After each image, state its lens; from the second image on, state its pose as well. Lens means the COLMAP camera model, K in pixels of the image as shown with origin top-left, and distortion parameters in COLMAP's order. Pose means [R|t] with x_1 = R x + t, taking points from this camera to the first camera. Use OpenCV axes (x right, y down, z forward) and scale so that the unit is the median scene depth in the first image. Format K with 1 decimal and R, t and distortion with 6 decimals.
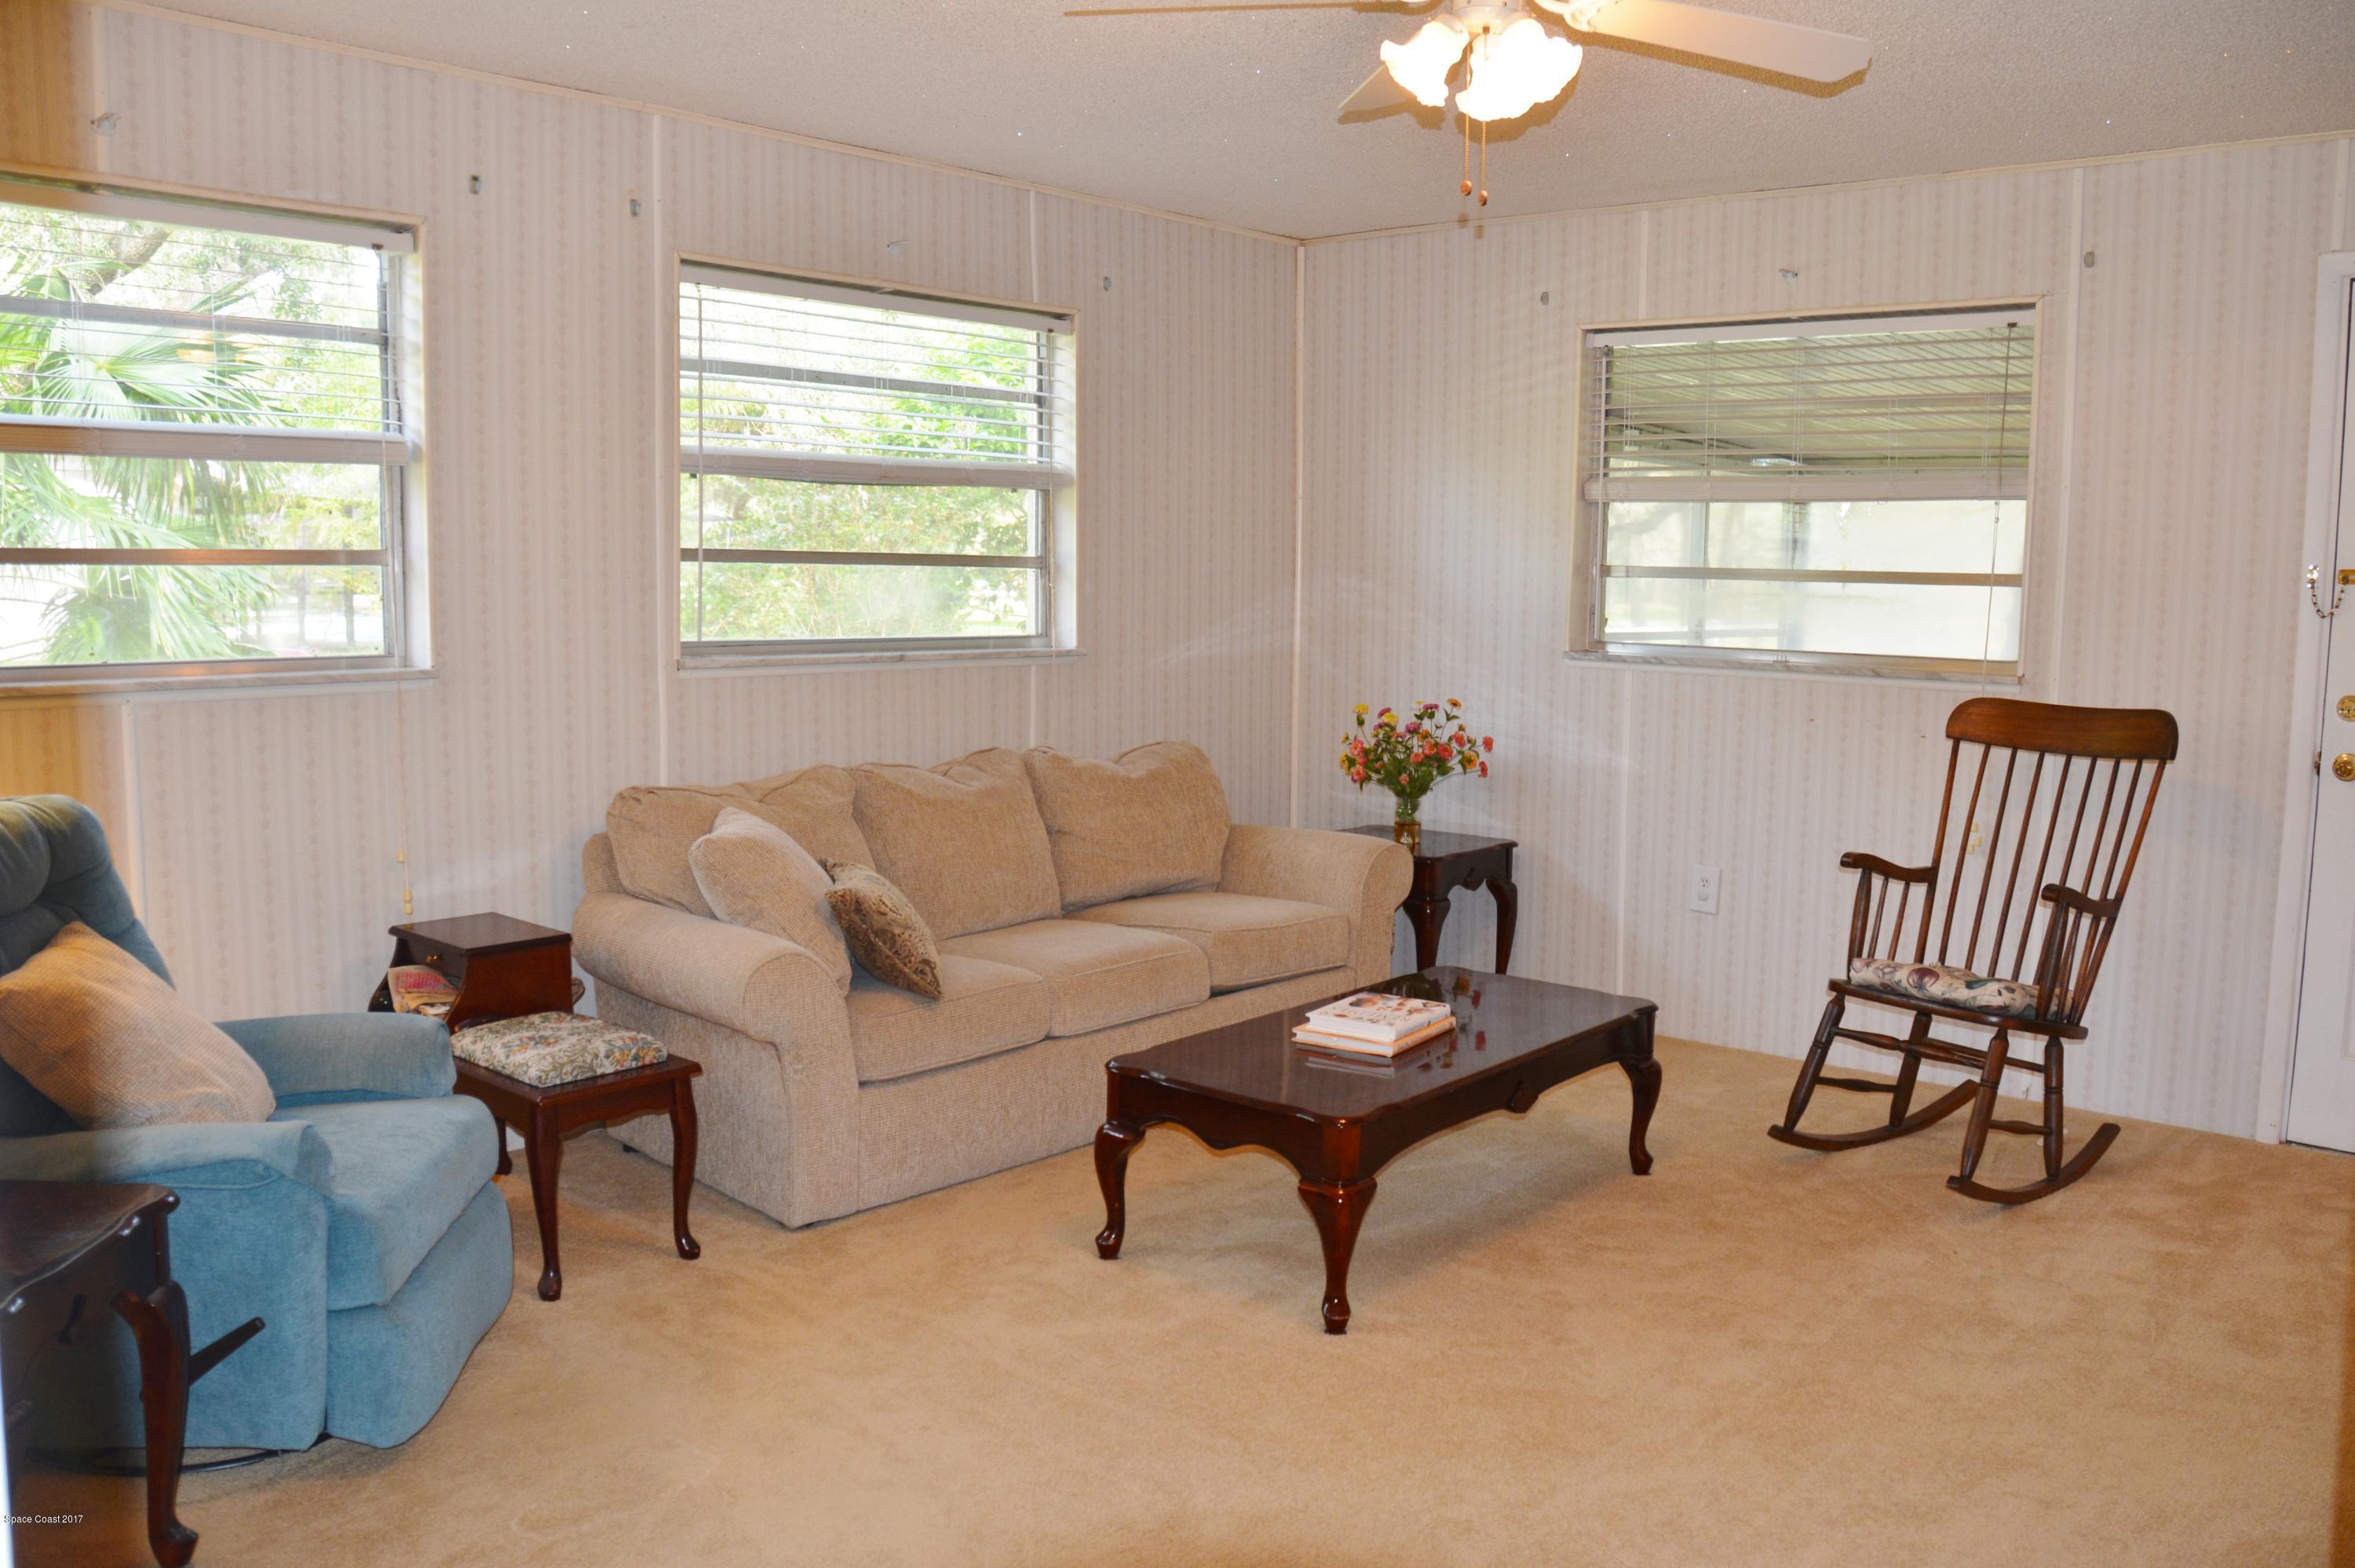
lens RADIAL K [[1895.5, 0, 1167.3], [0, 1895.5, 780.9], [0, 0, 1]] dist [-0.154375, 0.129145]
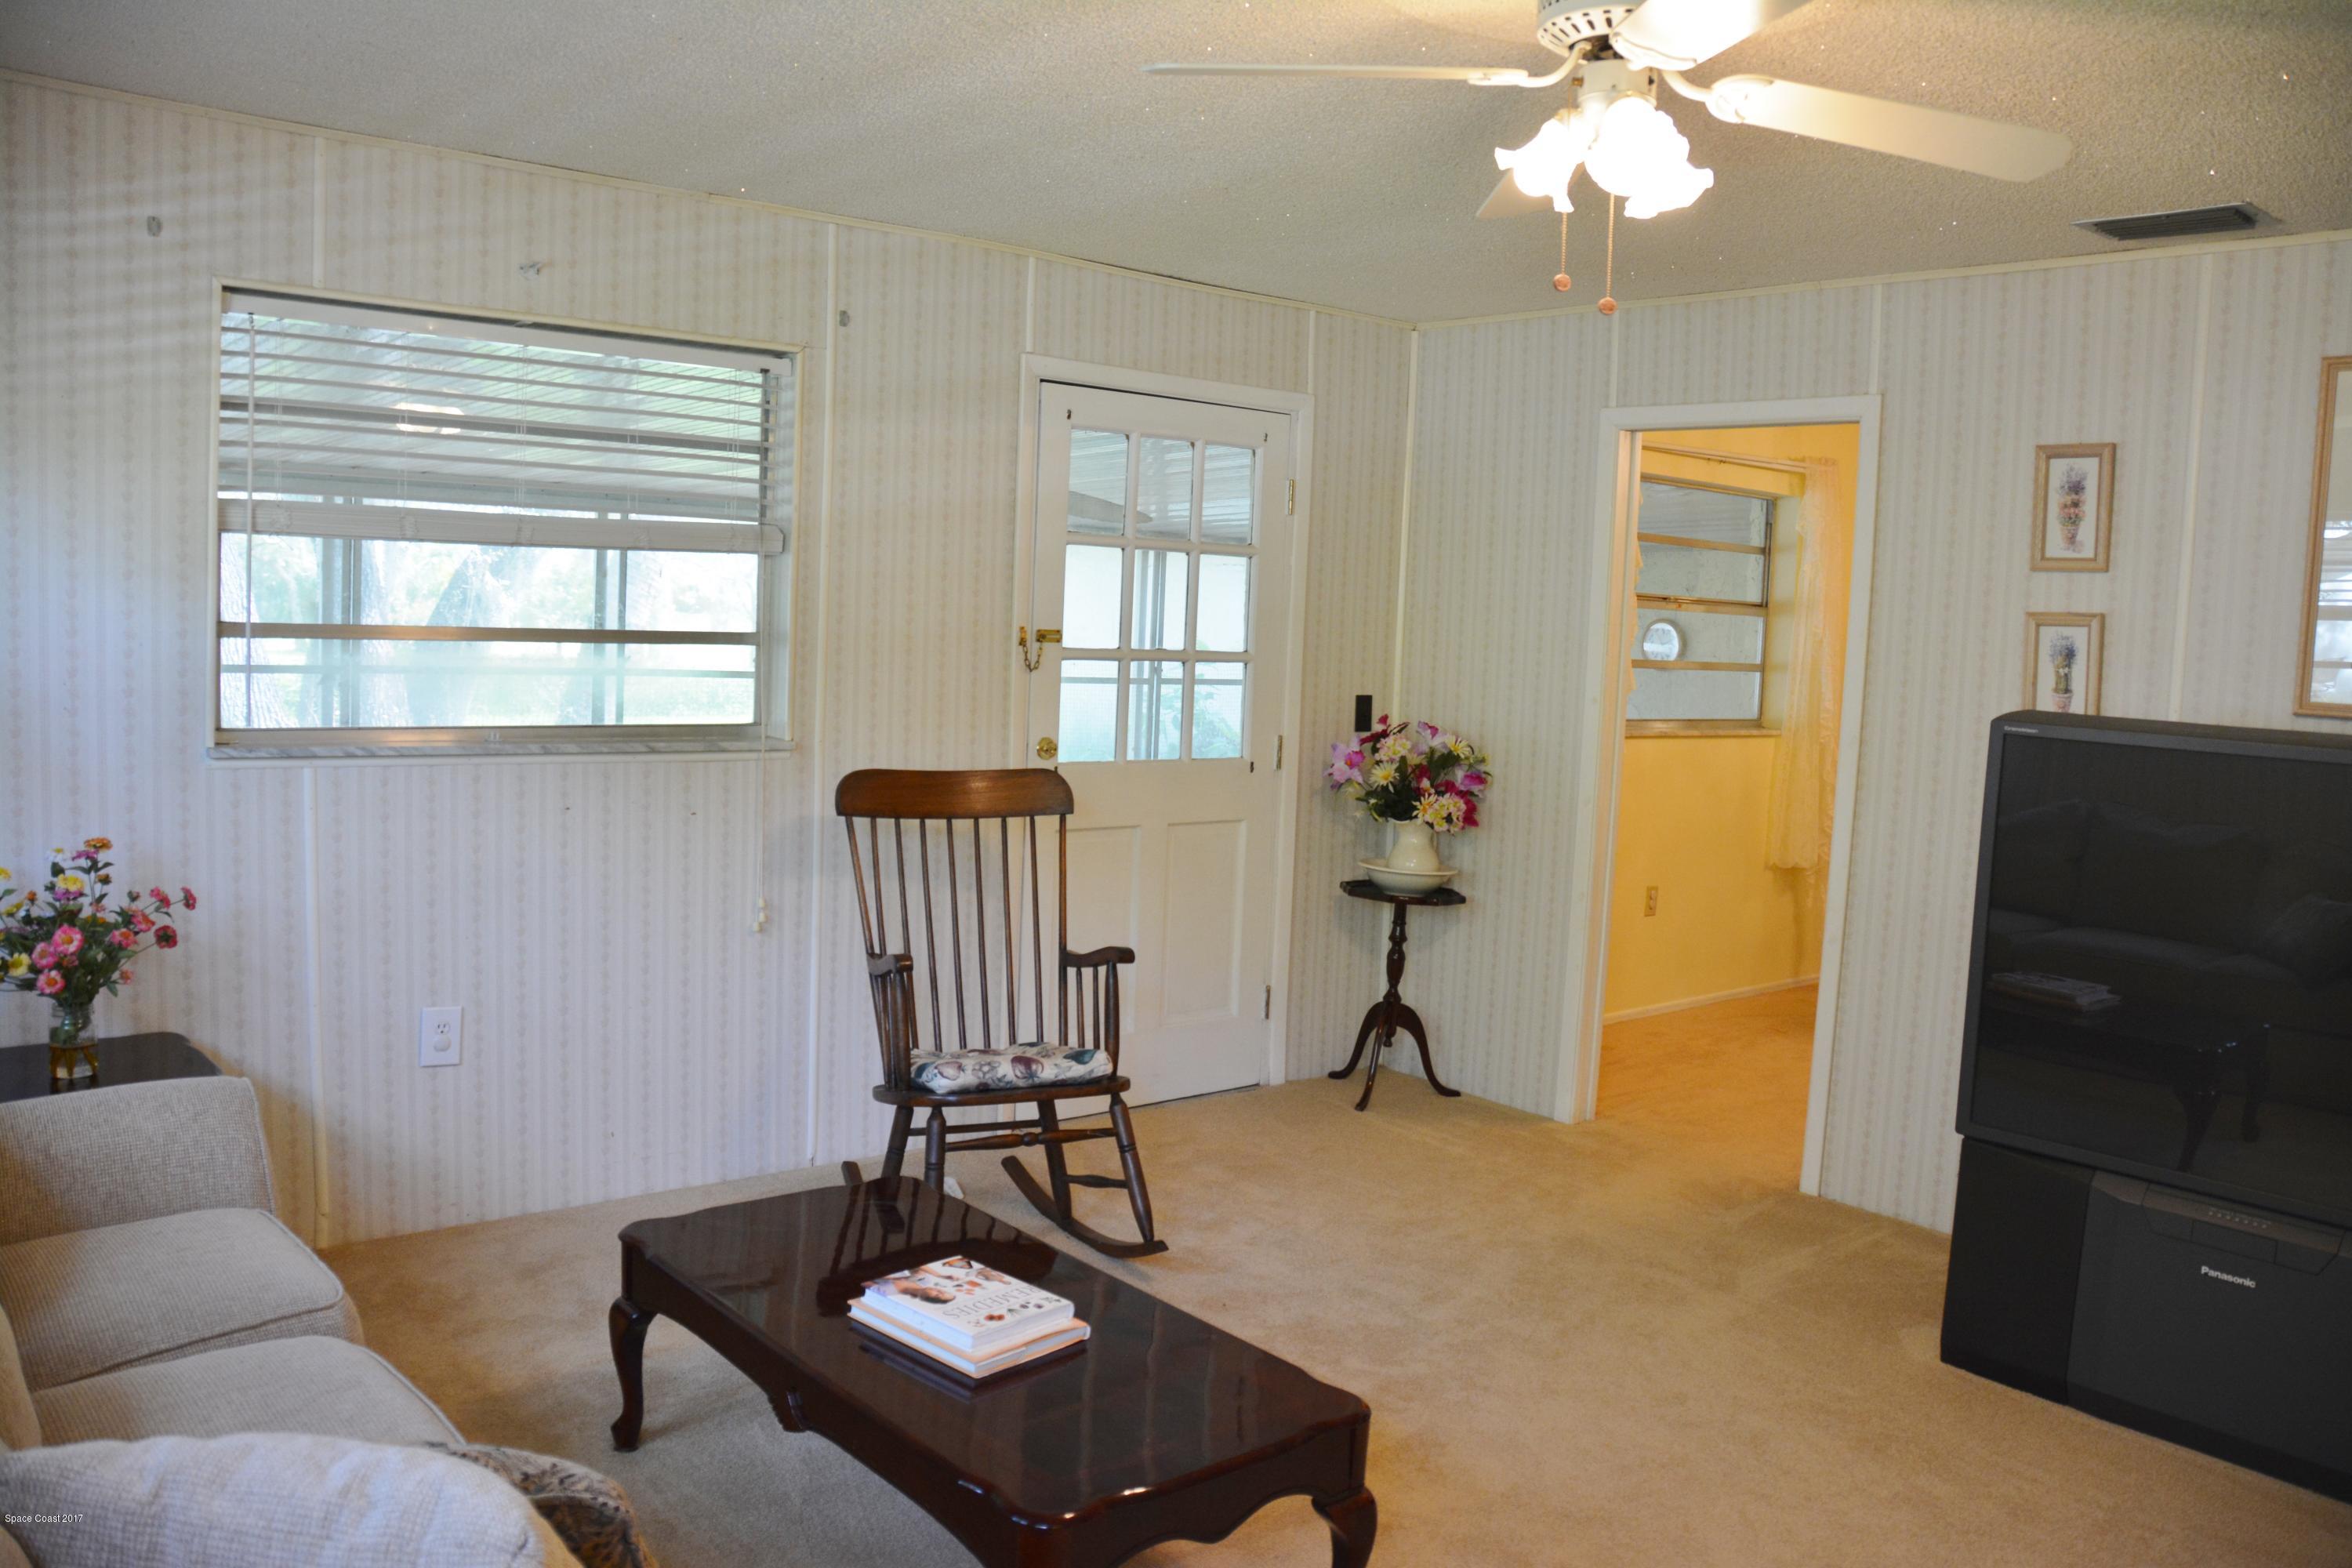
lens RADIAL K [[1893.4, 0, 1165.8], [0, 1893.4, 780.9], [0, 0, 1]] dist [-0.154375, 0.129145]
pose [[0.175188, -0.098256, 0.979620, -0.491231], [0.071575, 0.993646, 0.086863, -0.113083], [-0.981930, 0.054899, 0.181107, 0.666369]]
